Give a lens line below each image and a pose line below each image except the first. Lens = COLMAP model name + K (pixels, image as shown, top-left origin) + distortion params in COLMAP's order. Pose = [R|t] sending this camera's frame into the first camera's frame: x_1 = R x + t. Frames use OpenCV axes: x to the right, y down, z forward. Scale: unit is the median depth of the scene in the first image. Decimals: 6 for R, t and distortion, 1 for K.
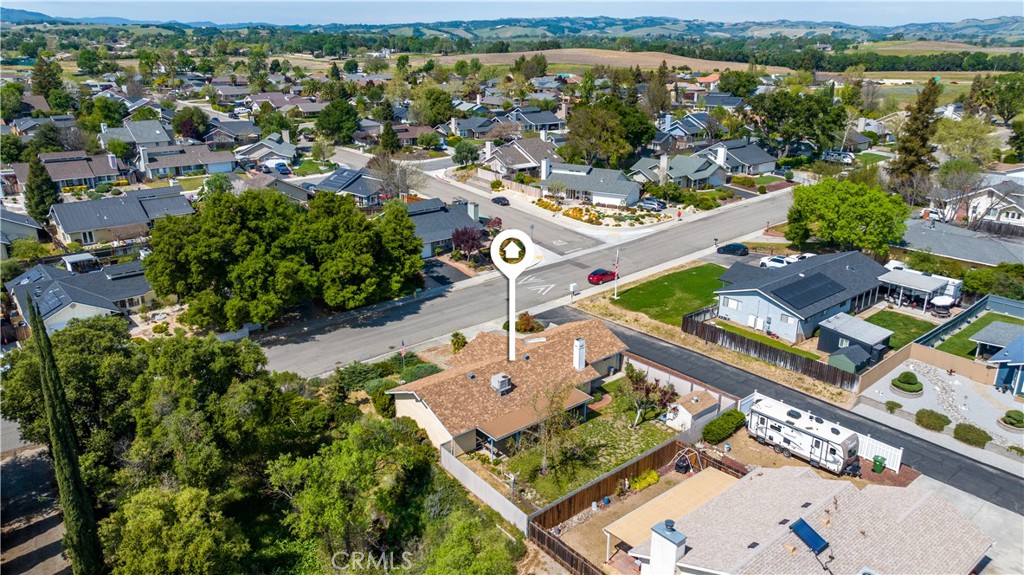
lens RADIAL K [[714.4, 0, 511.8], [0, 714.4, 283.7], [0, 0, 1]] dist [-0.013372, 0.028114]
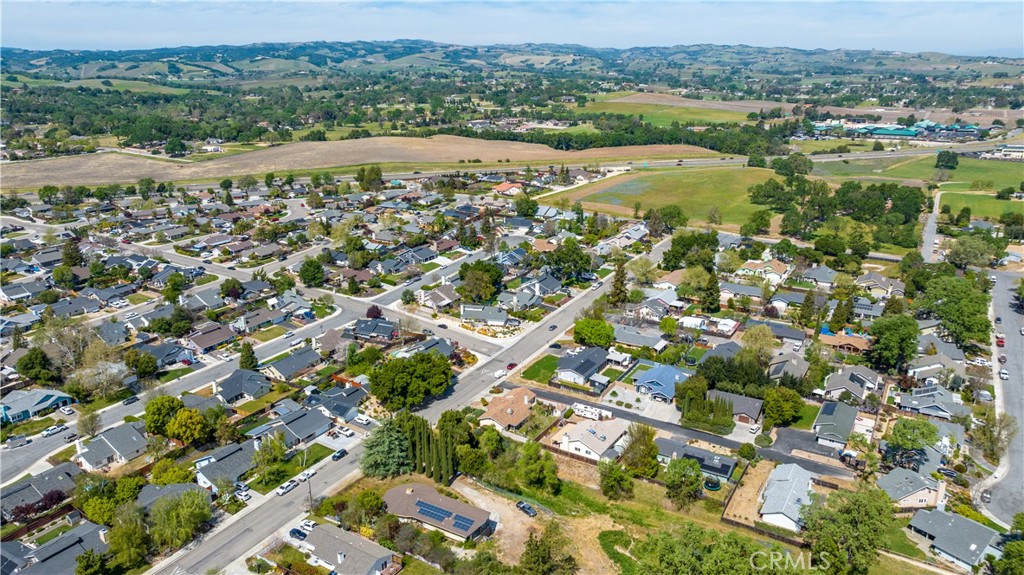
lens RADIAL K [[714.4, 0, 510.4], [0, 714.4, 289.1], [0, 0, 1]] dist [-0.013372, 0.028114]
pose [[0.949555, -0.104087, 0.295822, -0.753027], [0.109080, 0.994033, -0.000378, -0.349773], [-0.294017, 0.032627, 0.955243, -1.825489]]
